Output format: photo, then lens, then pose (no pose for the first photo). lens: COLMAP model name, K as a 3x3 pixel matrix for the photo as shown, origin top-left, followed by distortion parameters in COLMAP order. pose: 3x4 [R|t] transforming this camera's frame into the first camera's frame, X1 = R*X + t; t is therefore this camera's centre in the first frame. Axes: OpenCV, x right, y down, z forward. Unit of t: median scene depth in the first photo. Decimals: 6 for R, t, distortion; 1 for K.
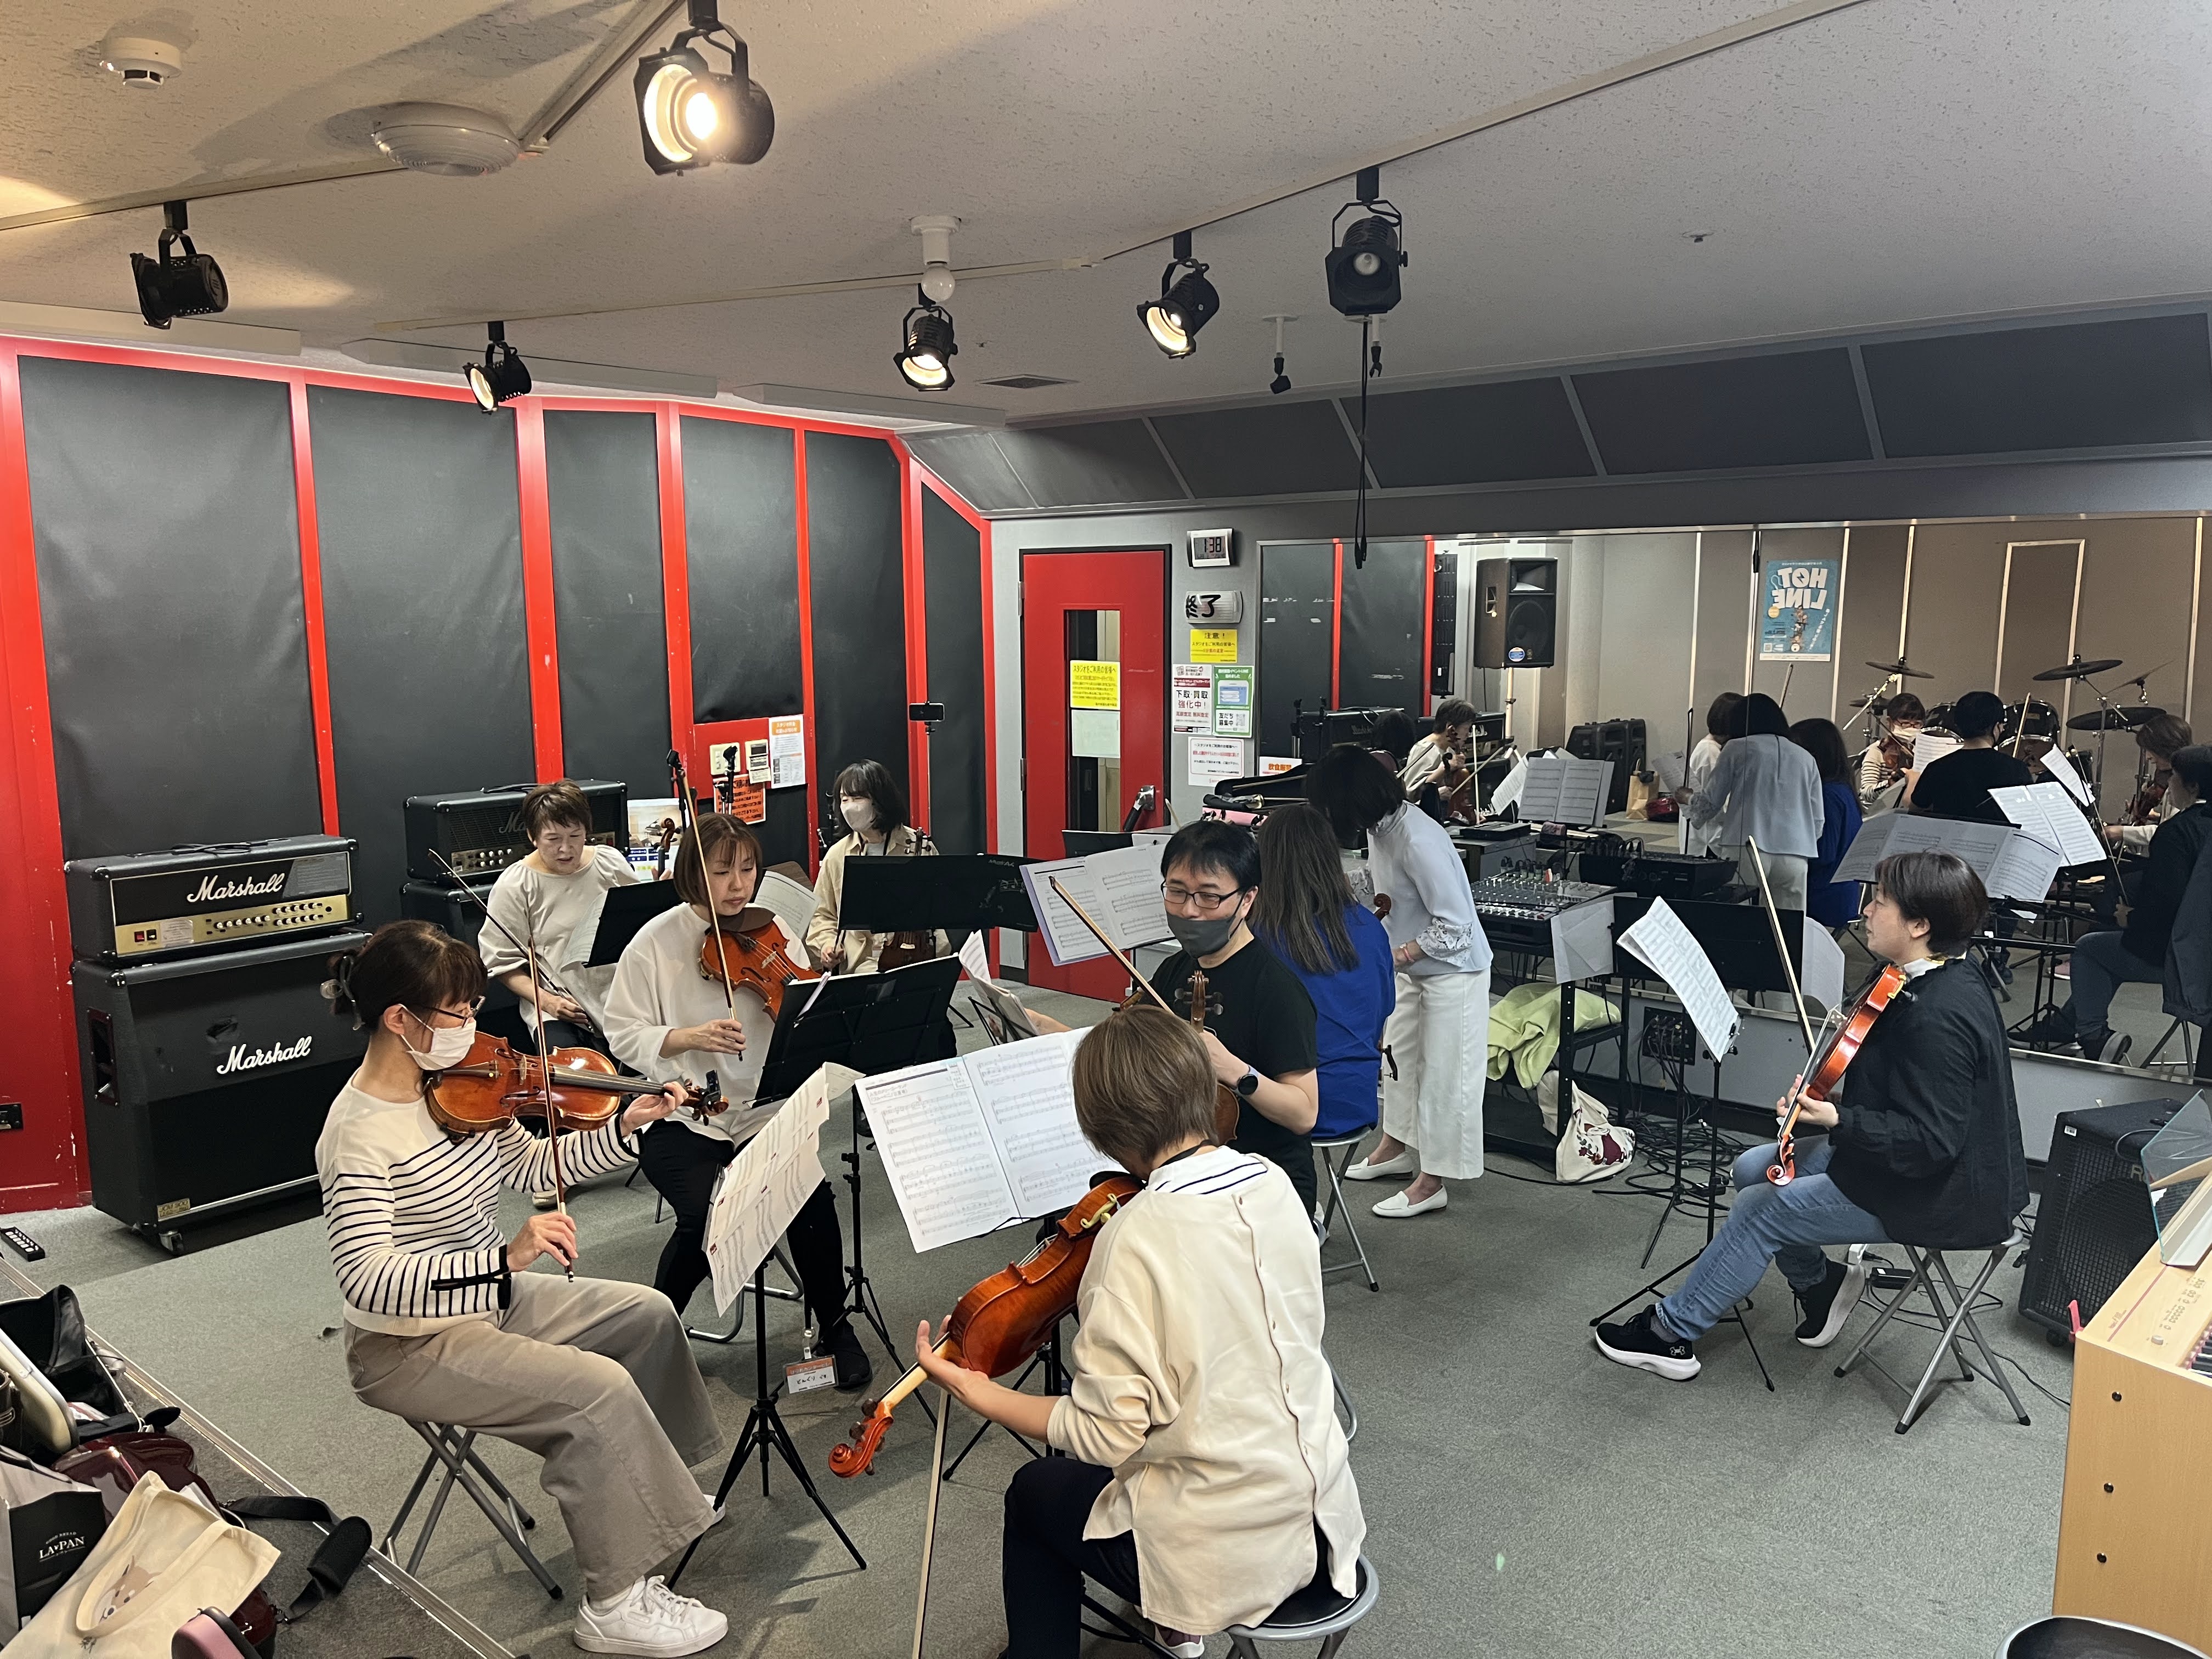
lens RADIAL K [[1705.8, 0, 1111.2], [0, 1705.8, 849.8], [0, 0, 1]] dist [0.033708, 0.001332]
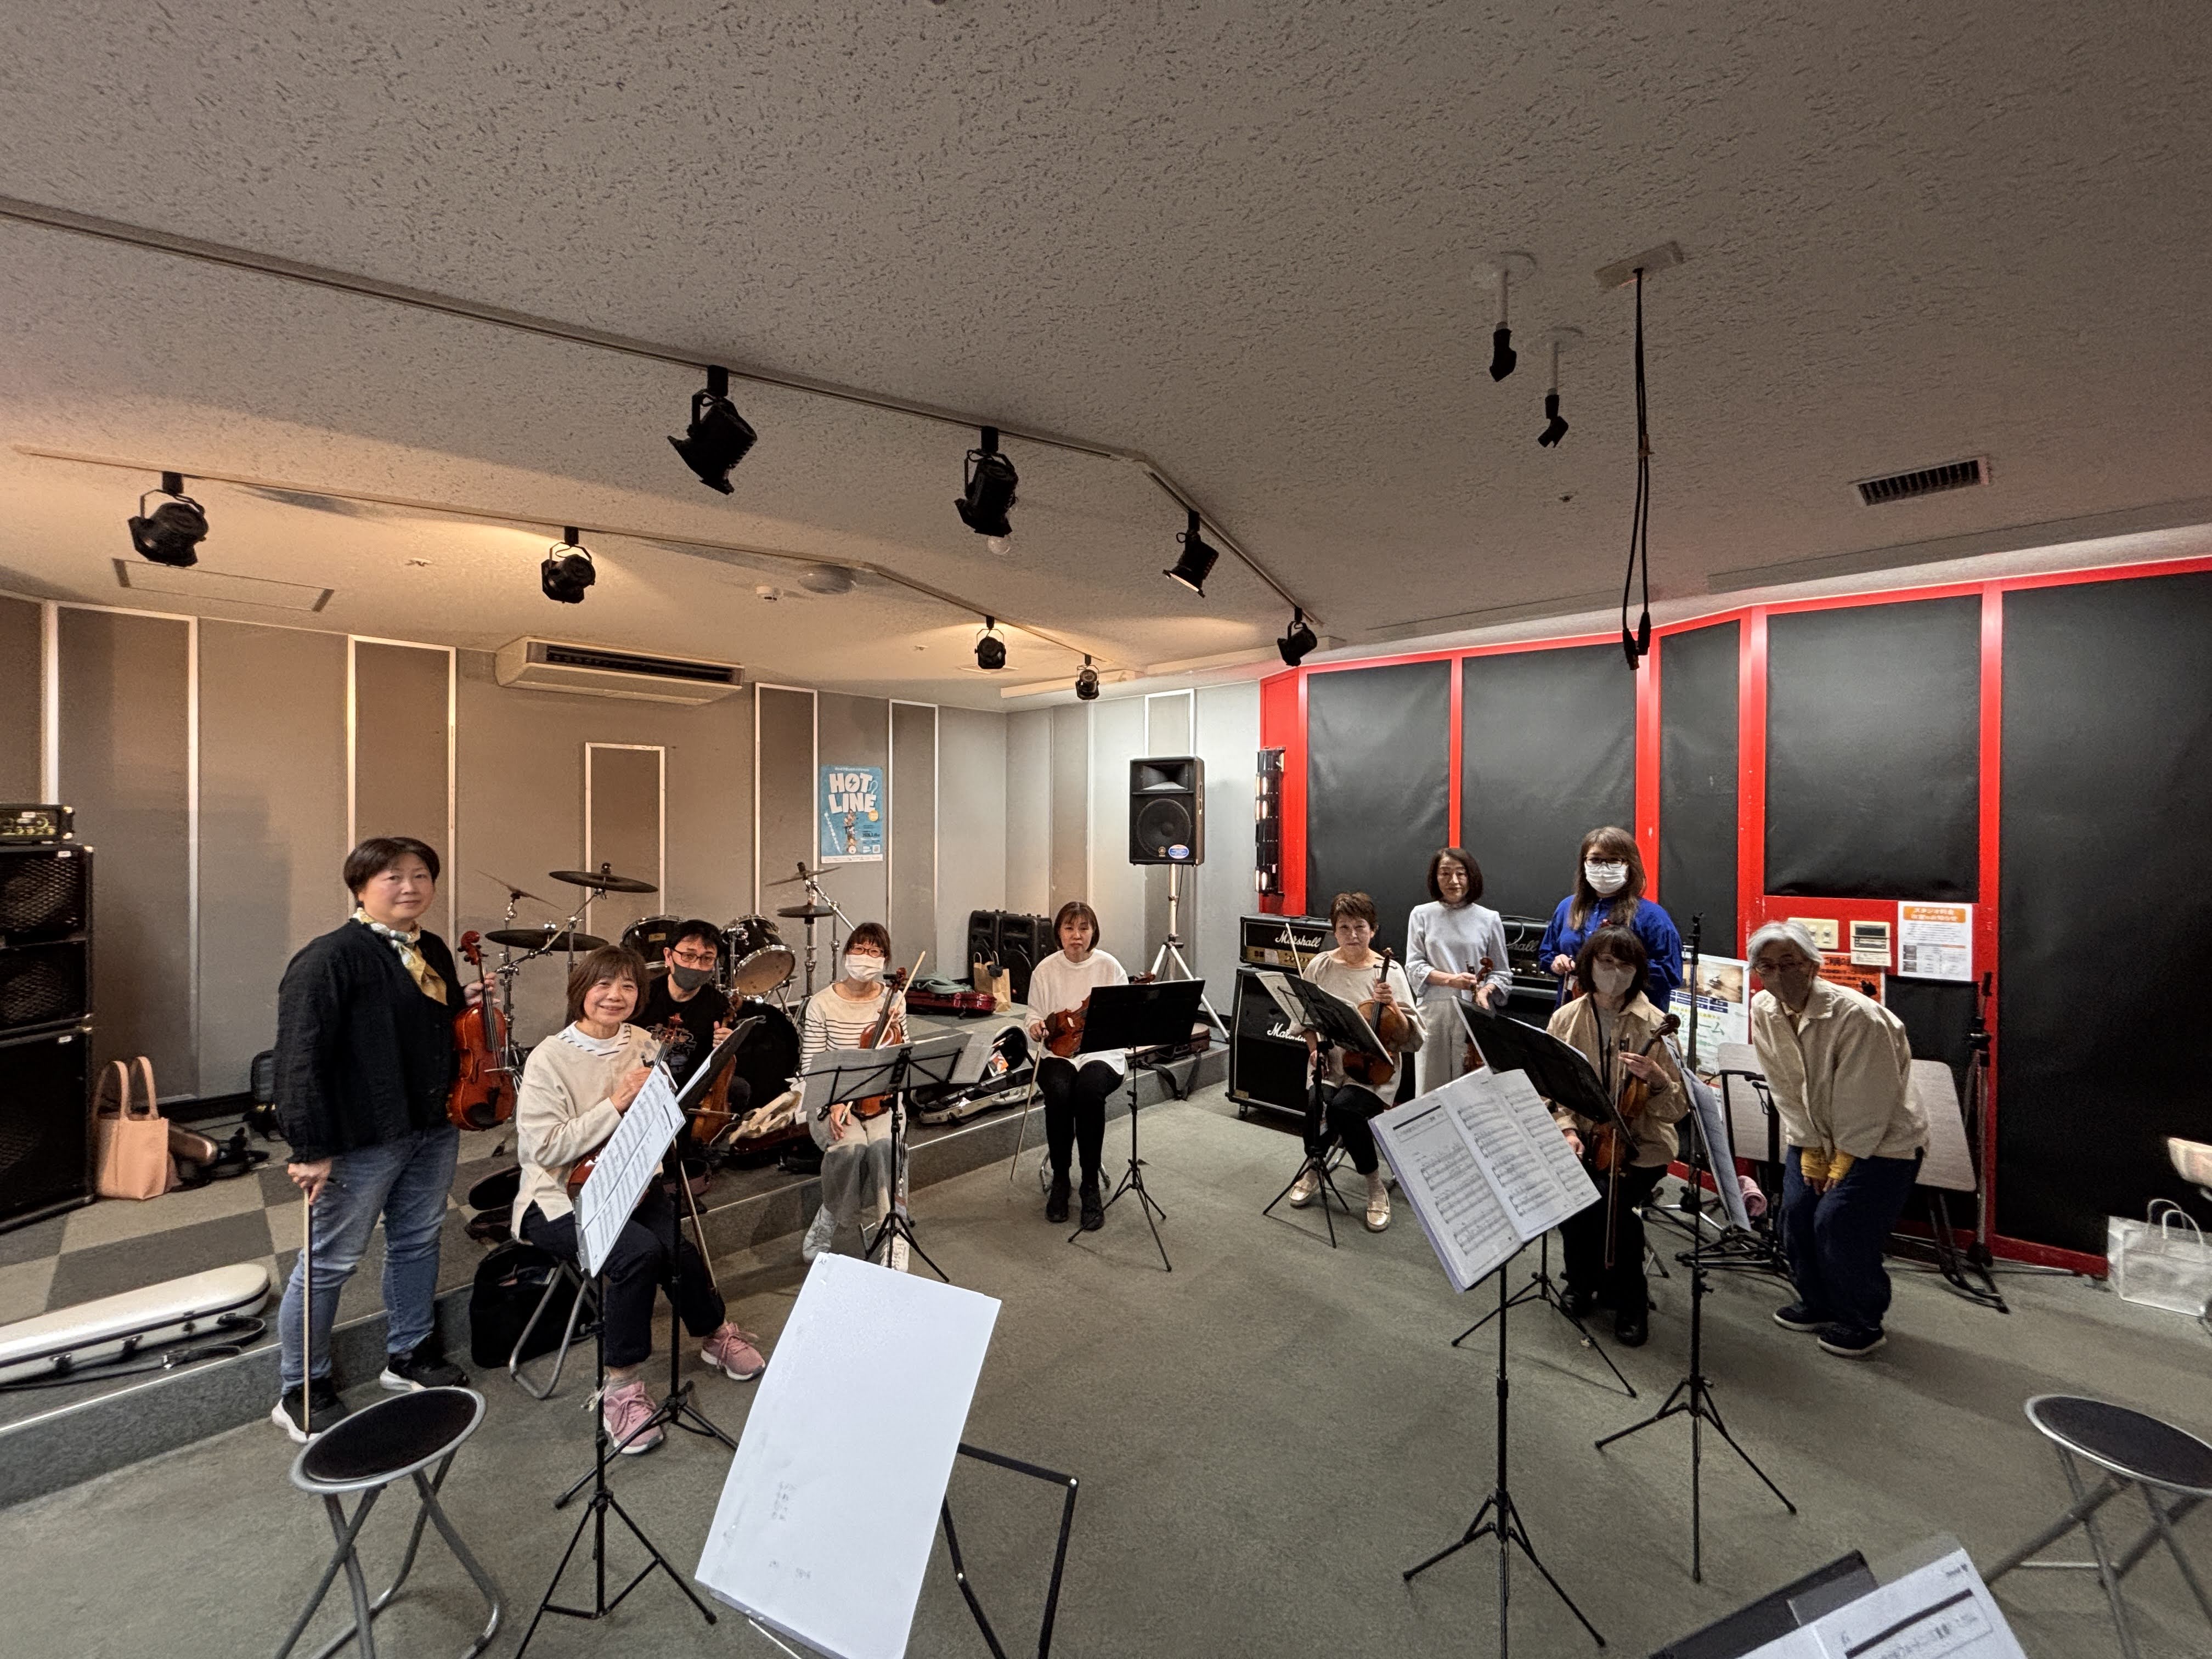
lens RADIAL K [[875.0, 0, 1099.8], [0, 875.0, 823.7], [0, 0, 1]] dist [-0.001048, -0.000113]
pose [[-0.068852, 0.012653, -0.997547, 0.381328], [-0.148554, 0.988642, 0.022793, -0.078395], [0.986504, 0.149759, -0.066191, 0.709552]]
